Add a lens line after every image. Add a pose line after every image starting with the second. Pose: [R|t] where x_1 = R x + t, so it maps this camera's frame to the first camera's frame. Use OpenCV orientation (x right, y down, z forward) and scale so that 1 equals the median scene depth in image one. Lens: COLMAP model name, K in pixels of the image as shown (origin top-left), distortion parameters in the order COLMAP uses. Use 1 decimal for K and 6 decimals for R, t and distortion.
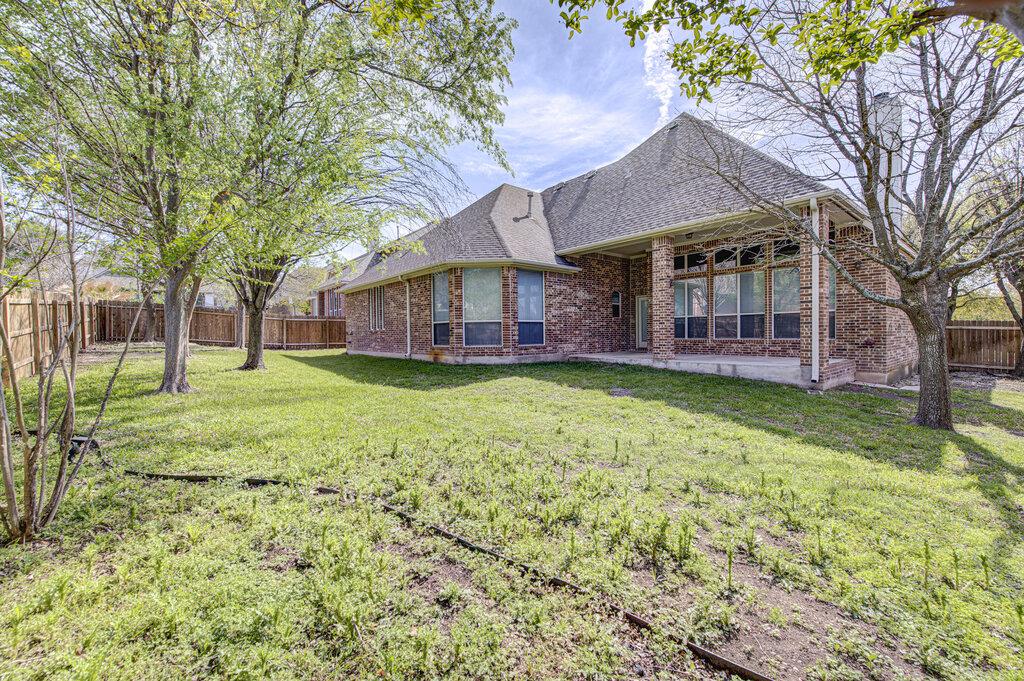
lens RADIAL K [[415.0, 0, 512.2], [0, 415.0, 339.1], [0, 0, 1]] dist [-0.000683, -0.000029]
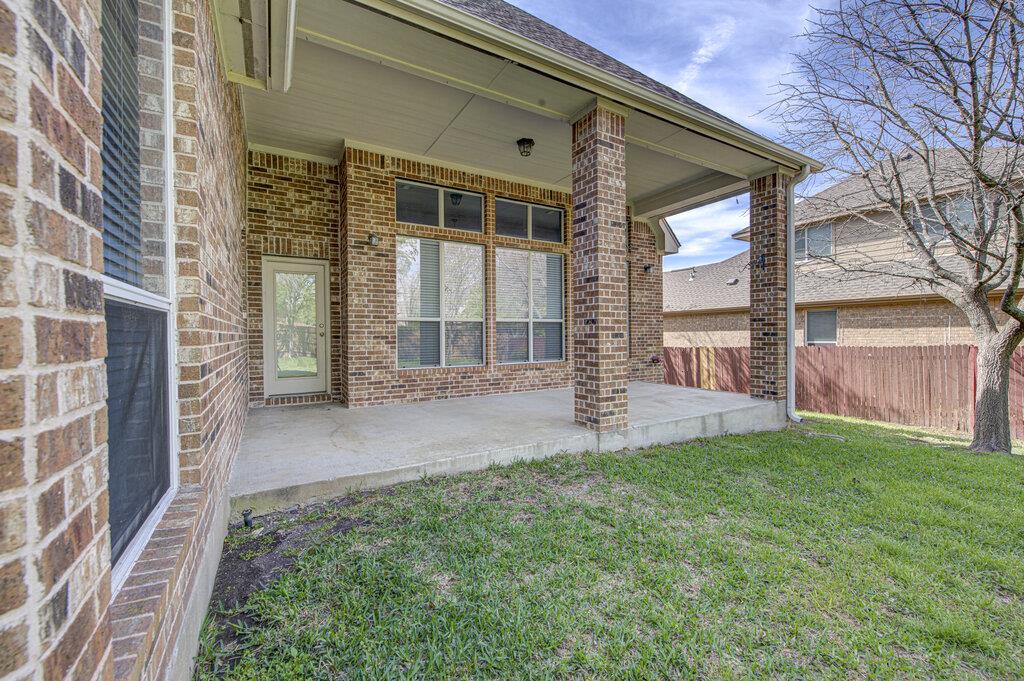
lens RADIAL K [[415.0, 0, 521.2], [0, 415.0, 336.8], [0, 0, 1]] dist [-0.000683, -0.000029]
pose [[0.137640, 0.001941, 0.990480, -0.040496], [0.020681, 0.999774, -0.004833, -0.036909], [-0.990266, 0.021150, 0.137569, 1.032799]]
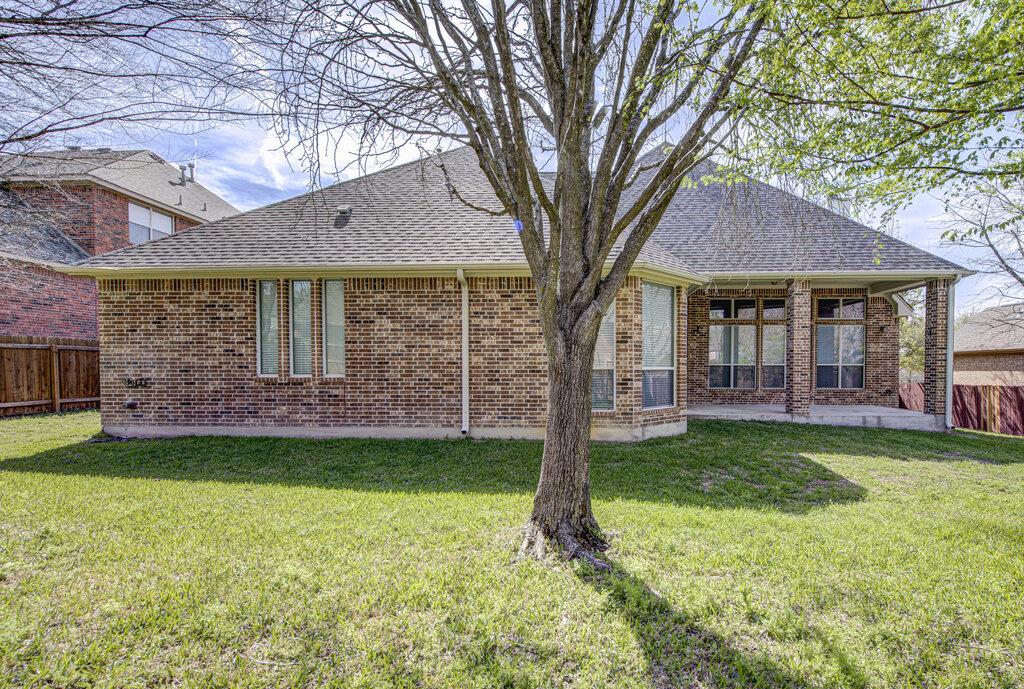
lens RADIAL K [[469.8, 0, 557.0], [0, 469.8, 378.3], [0, 0, 1]] dist [-0.008388, 0.000122]
pose [[0.674127, -0.003954, 0.738605, -0.772448], [0.000574, 0.999988, 0.004829, -0.035066], [-0.738615, -0.002831, 0.674122, 0.701773]]
